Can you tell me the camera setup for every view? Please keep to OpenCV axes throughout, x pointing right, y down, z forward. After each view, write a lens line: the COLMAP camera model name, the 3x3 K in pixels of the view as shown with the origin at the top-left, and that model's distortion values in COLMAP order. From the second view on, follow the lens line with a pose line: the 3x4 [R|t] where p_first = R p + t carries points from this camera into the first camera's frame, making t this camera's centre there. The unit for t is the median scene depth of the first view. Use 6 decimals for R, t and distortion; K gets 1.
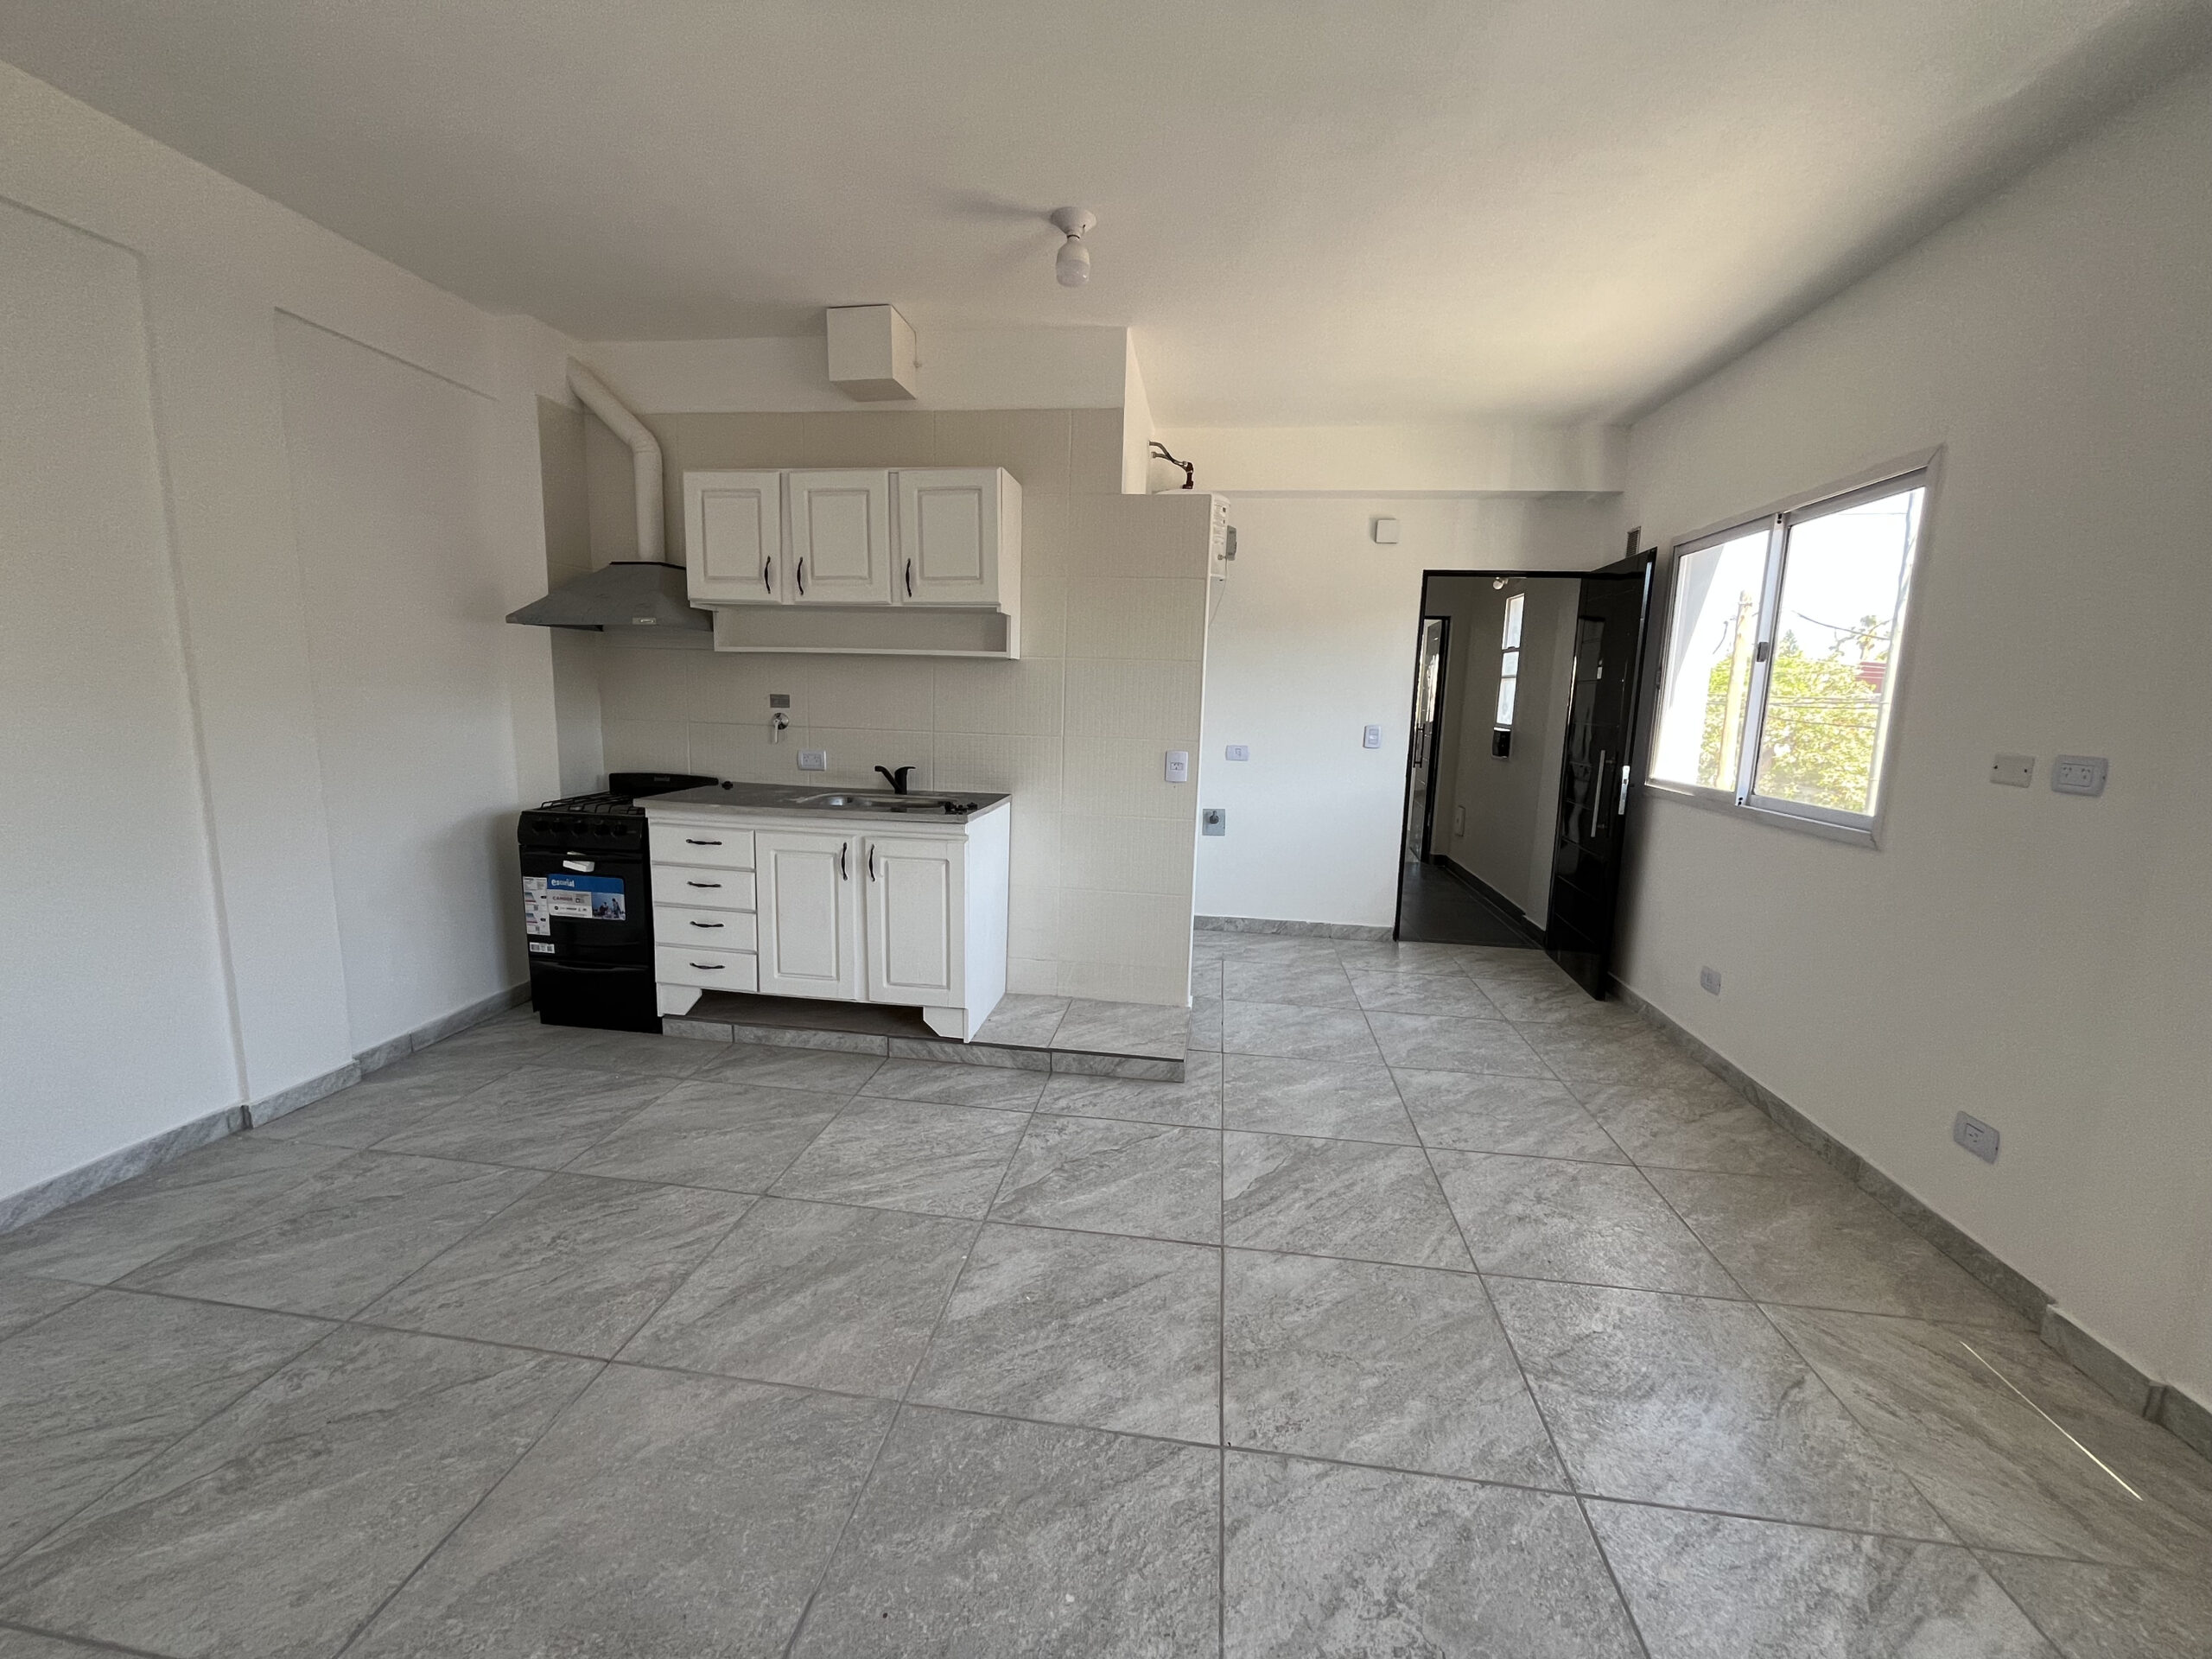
lens RADIAL K [[892.1, 0, 1104.1], [0, 892.1, 829.7], [0, 0, 1]] dist [-0.000536, -0.000084]
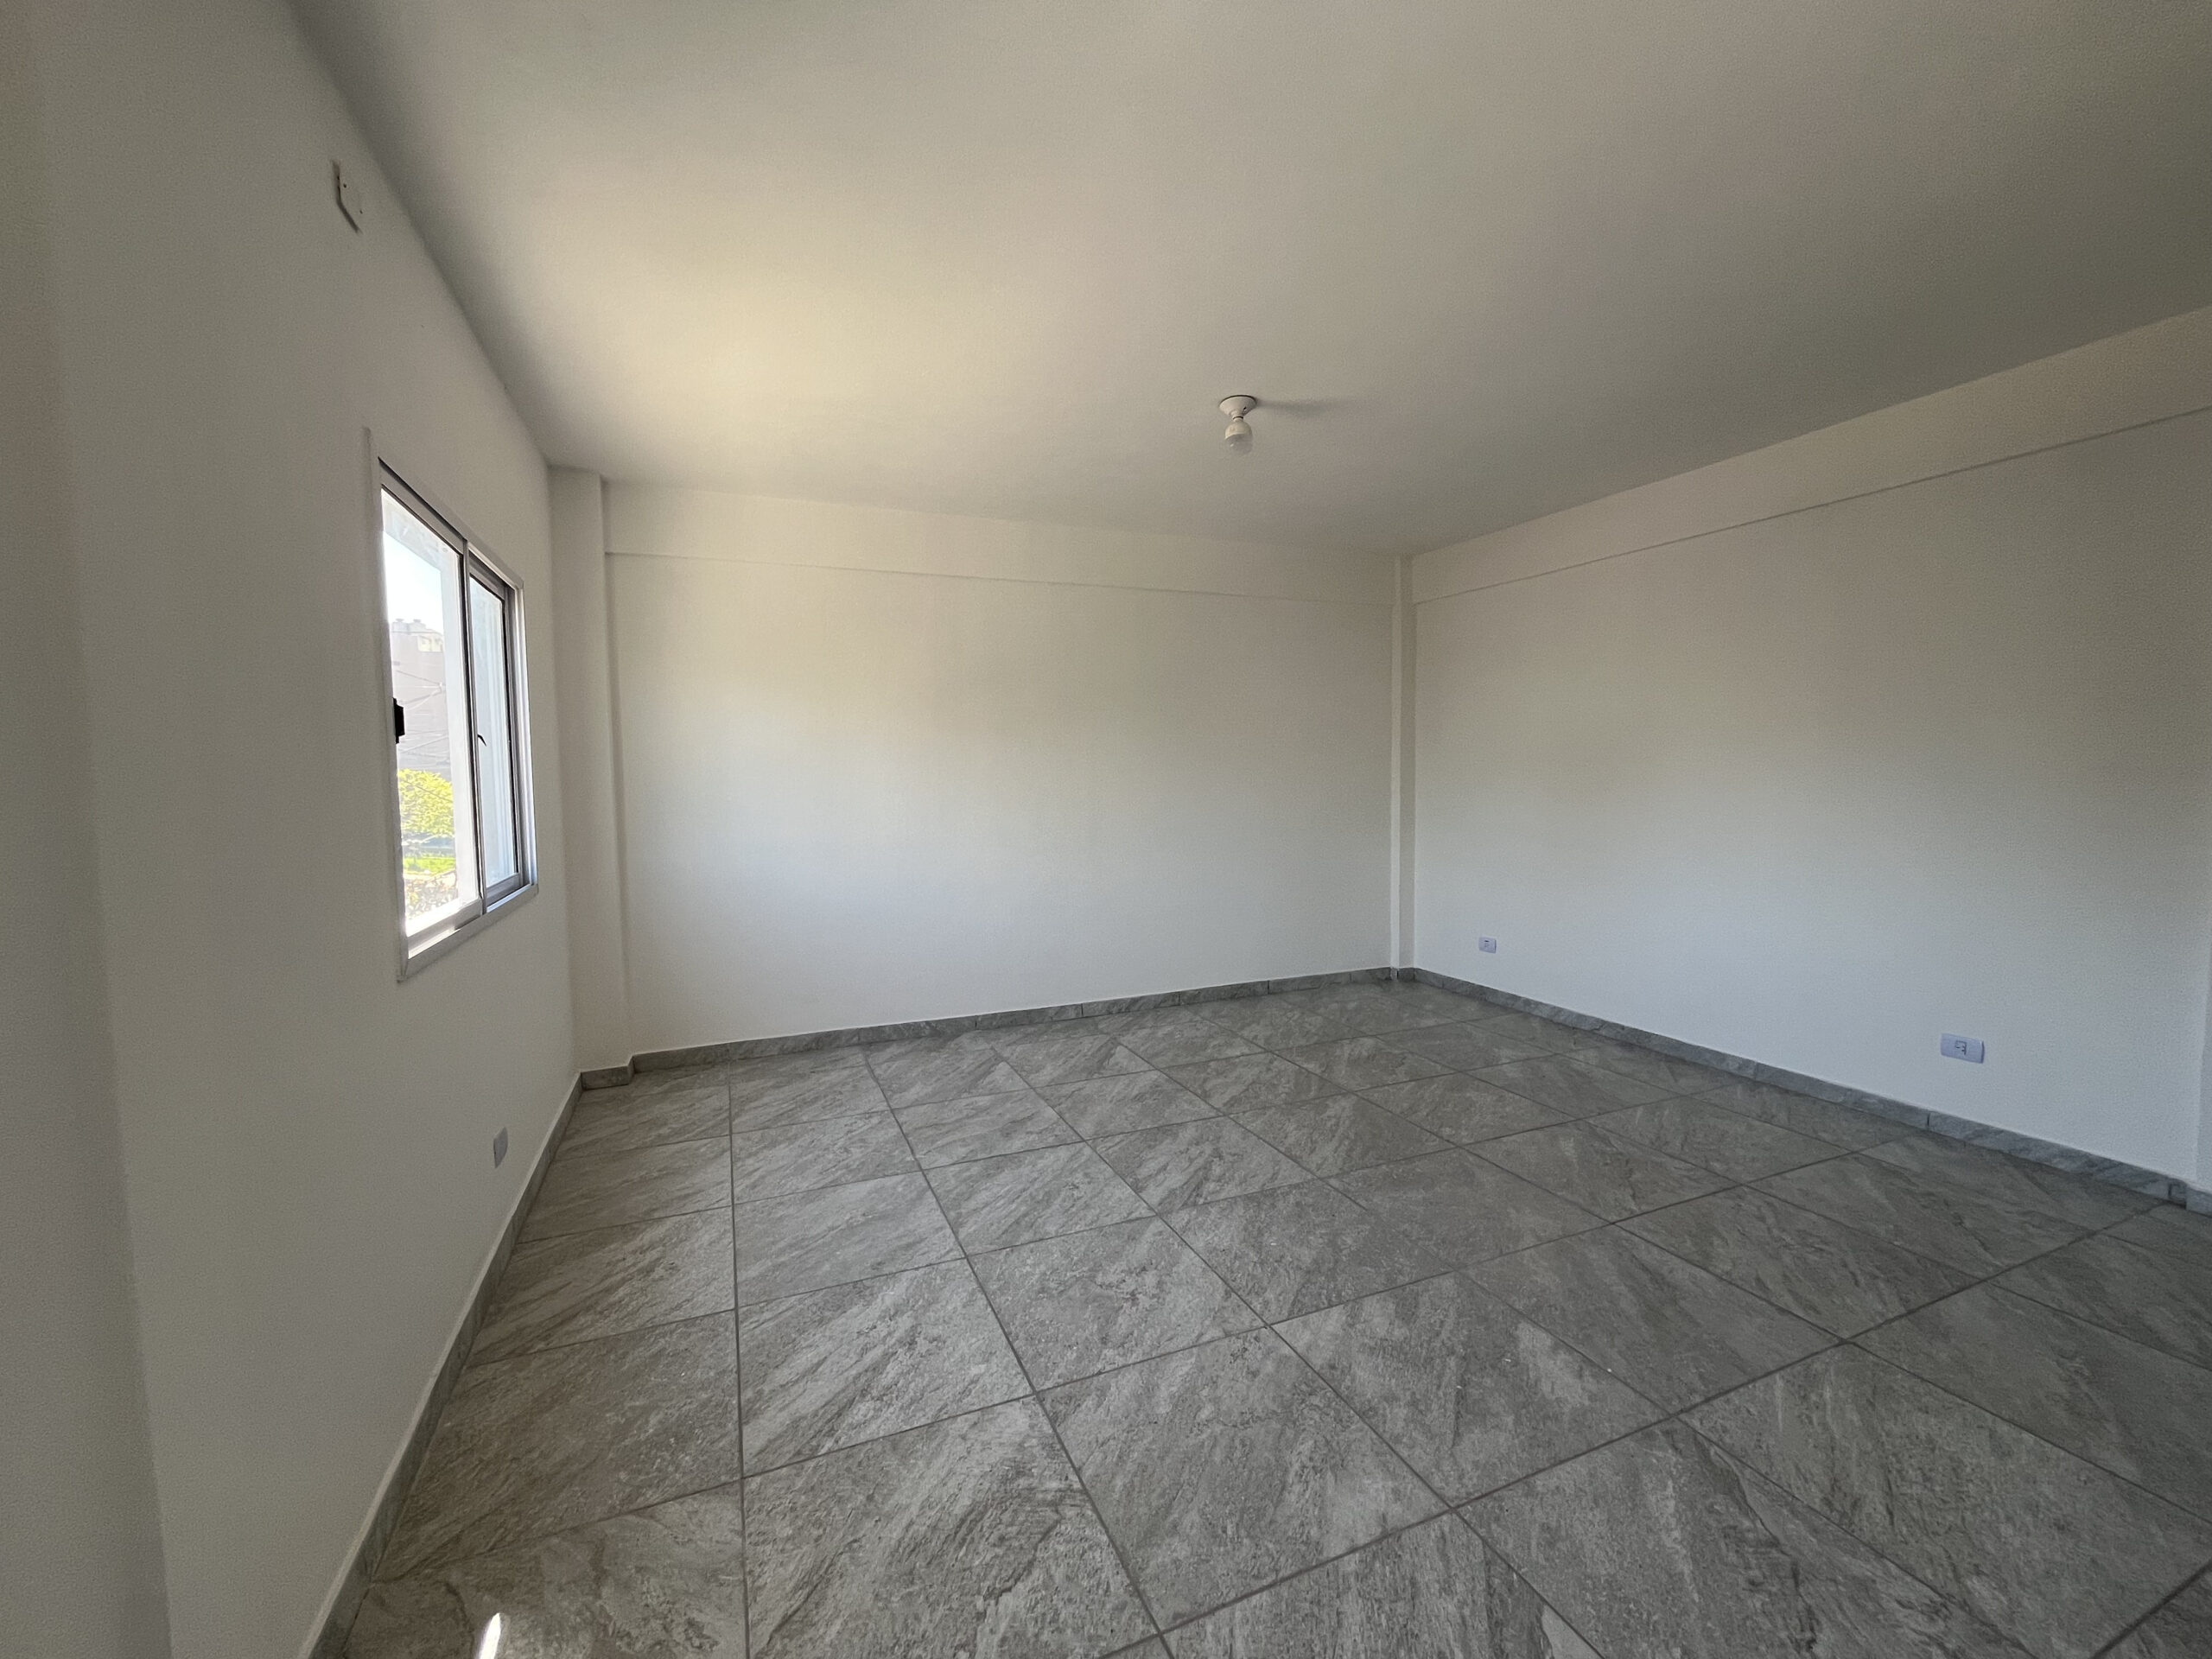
lens RADIAL K [[892.1, 0, 1103.1], [0, 892.1, 824.4], [0, 0, 1]] dist [-0.000536, -0.000084]
pose [[-0.857544, 0.014285, -0.514213, 0.934326], [-0.088620, 0.980566, 0.175032, -0.247983], [0.506720, 0.195667, -0.839612, 1.678165]]
